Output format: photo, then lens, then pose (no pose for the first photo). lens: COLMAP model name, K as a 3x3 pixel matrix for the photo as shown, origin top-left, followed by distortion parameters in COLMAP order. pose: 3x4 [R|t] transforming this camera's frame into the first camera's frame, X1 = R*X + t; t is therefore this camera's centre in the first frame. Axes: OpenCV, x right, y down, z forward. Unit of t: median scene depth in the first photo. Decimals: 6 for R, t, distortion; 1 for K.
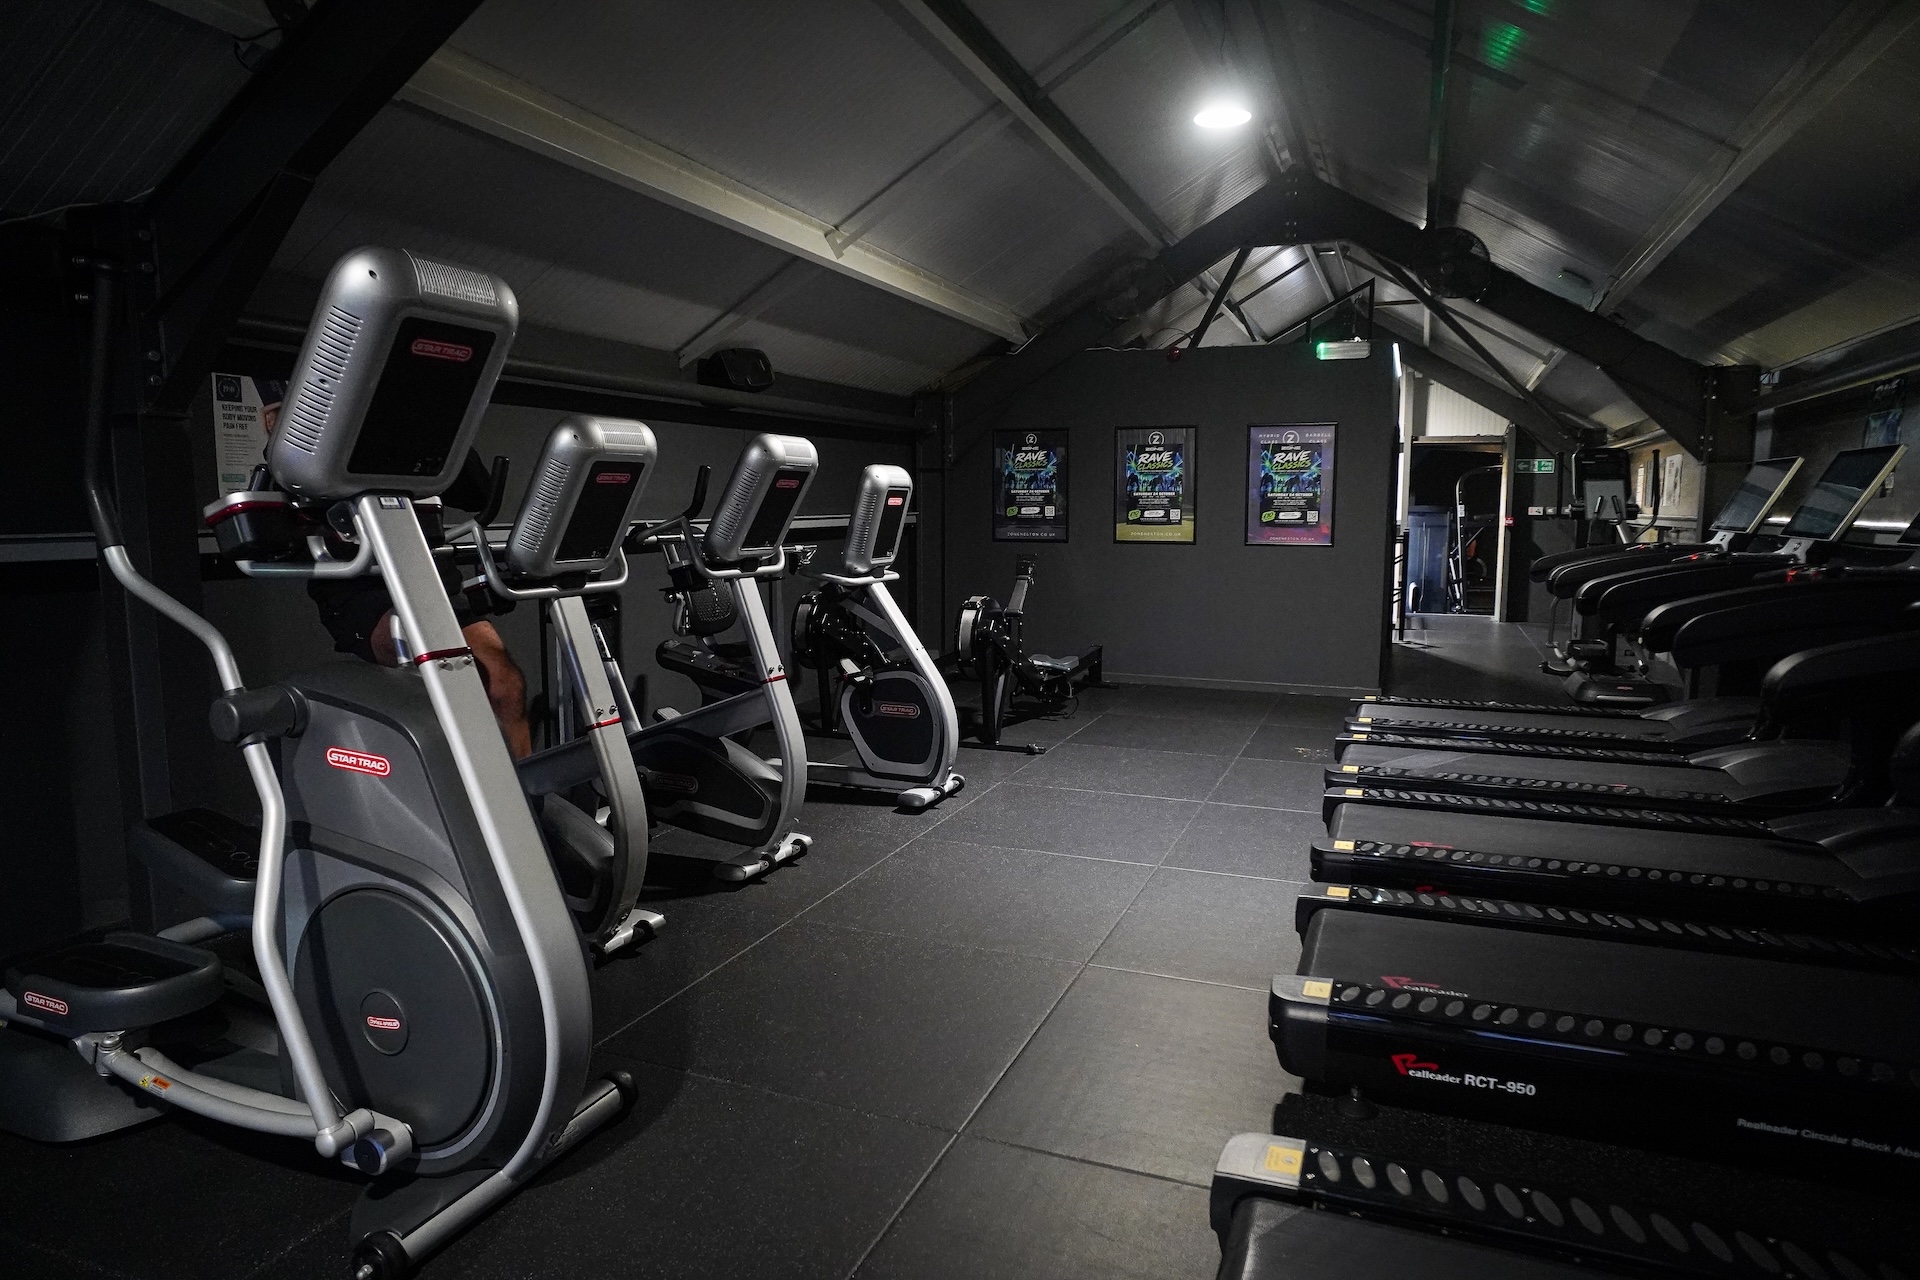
lens RADIAL K [[1143.5, 0, 960.0], [0, 1143.5, 640.0], [0, 0, 1]] dist [-0.075623, 0.064282]
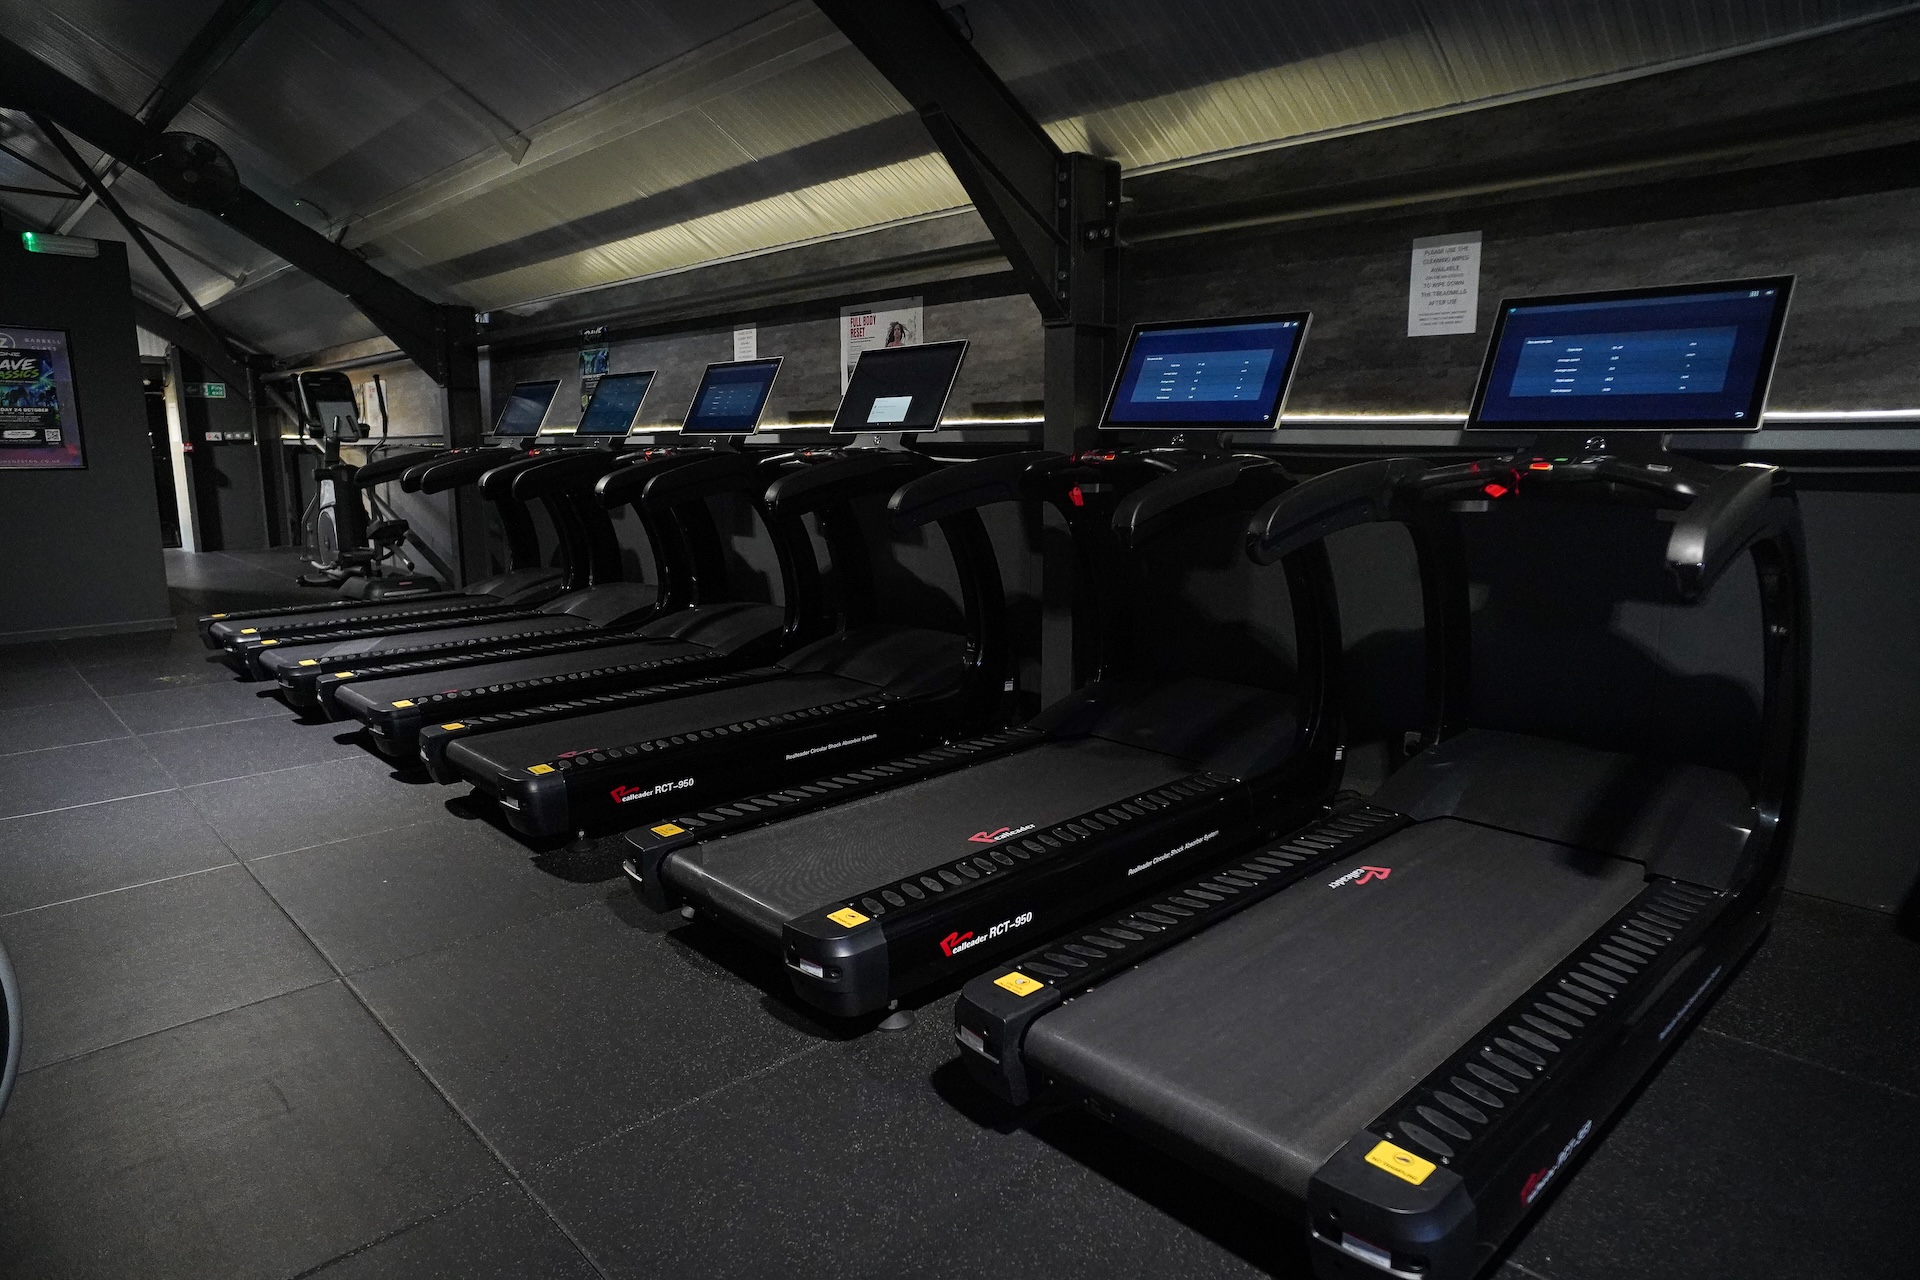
lens RADIAL K [[1143.4, 0, 961.8], [0, 1143.4, 635.1], [0, 0, 1]] dist [-0.076264, 0.064751]
pose [[0.413406, -0.158730, 0.896605, -0.199937], [0.112719, 0.986036, 0.122589, 0.017117], [-0.903543, 0.050385, 0.425525, 0.001559]]
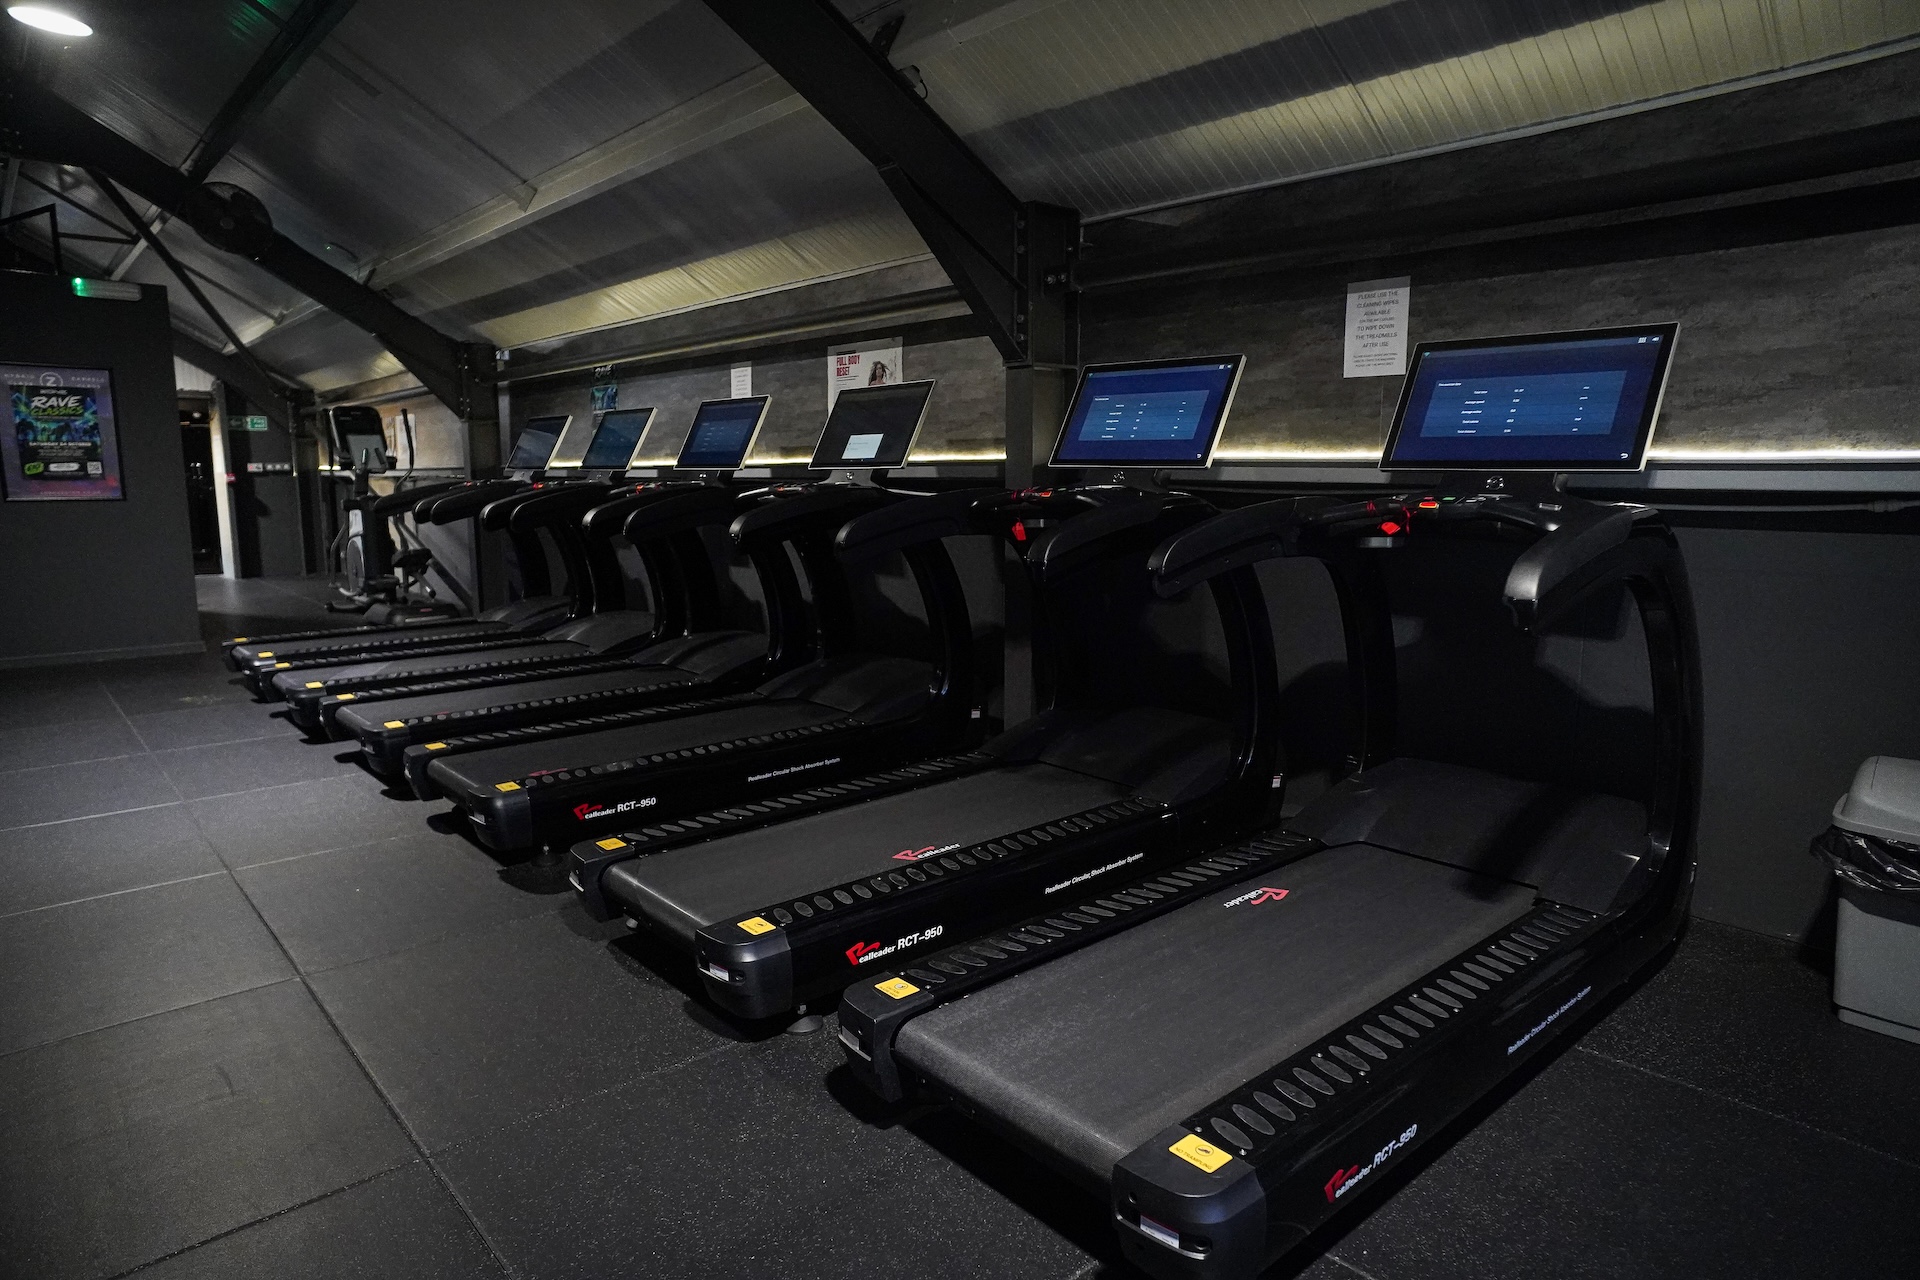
lens RADIAL K [[1143.5, 0, 960.0], [0, 1143.5, 640.0], [0, 0, 1]] dist [-0.075623, 0.064282]
pose [[0.446172, -0.135875, 0.884573, -0.201858], [0.109473, 0.989271, 0.096739, 0.019471], [-0.888227, 0.053674, 0.456259, -0.039546]]
